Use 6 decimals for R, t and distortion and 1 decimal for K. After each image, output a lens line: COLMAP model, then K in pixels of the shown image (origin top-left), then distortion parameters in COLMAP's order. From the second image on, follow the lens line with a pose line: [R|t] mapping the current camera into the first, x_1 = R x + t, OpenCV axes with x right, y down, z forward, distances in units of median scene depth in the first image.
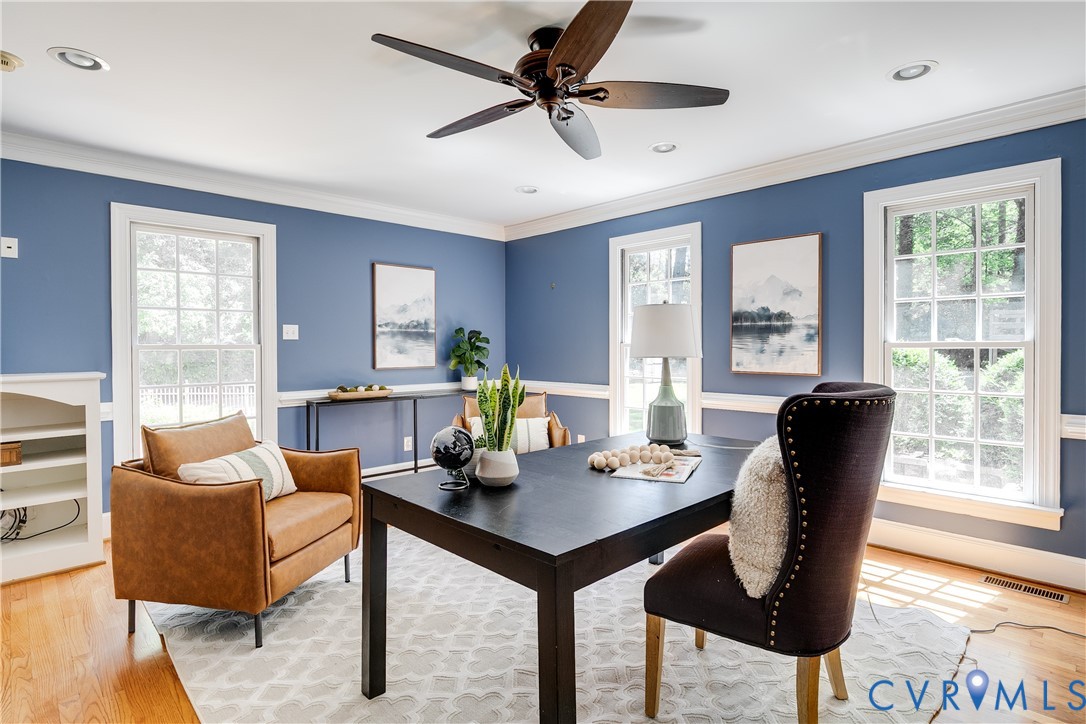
lens RADIAL K [[556.2, 0, 543.6], [0, 556.2, 353.9], [0, 0, 1]] dist [0.001526, 0.000471]
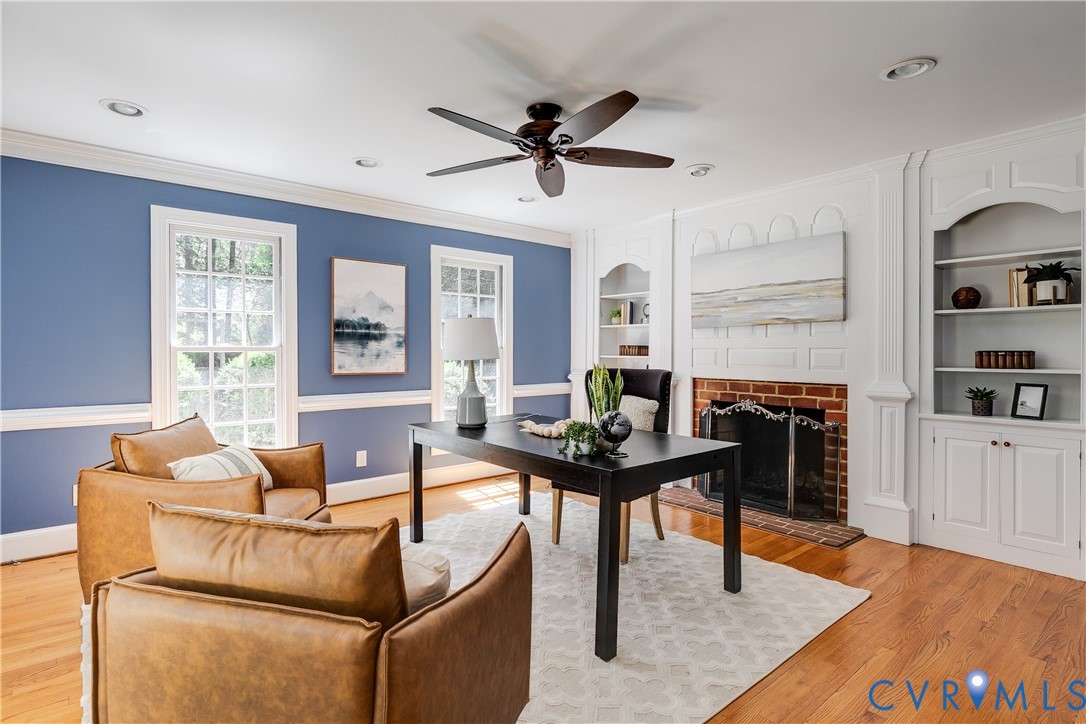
lens RADIAL K [[556.2, 0, 543.8], [0, 556.2, 354.9], [0, 0, 1]] dist [0.001526, 0.000471]
pose [[0.070456, -0.006236, 0.997495, -0.745601], [0.011365, 0.999921, 0.005449, -0.007368], [-0.997450, 0.010952, 0.070521, 0.544413]]
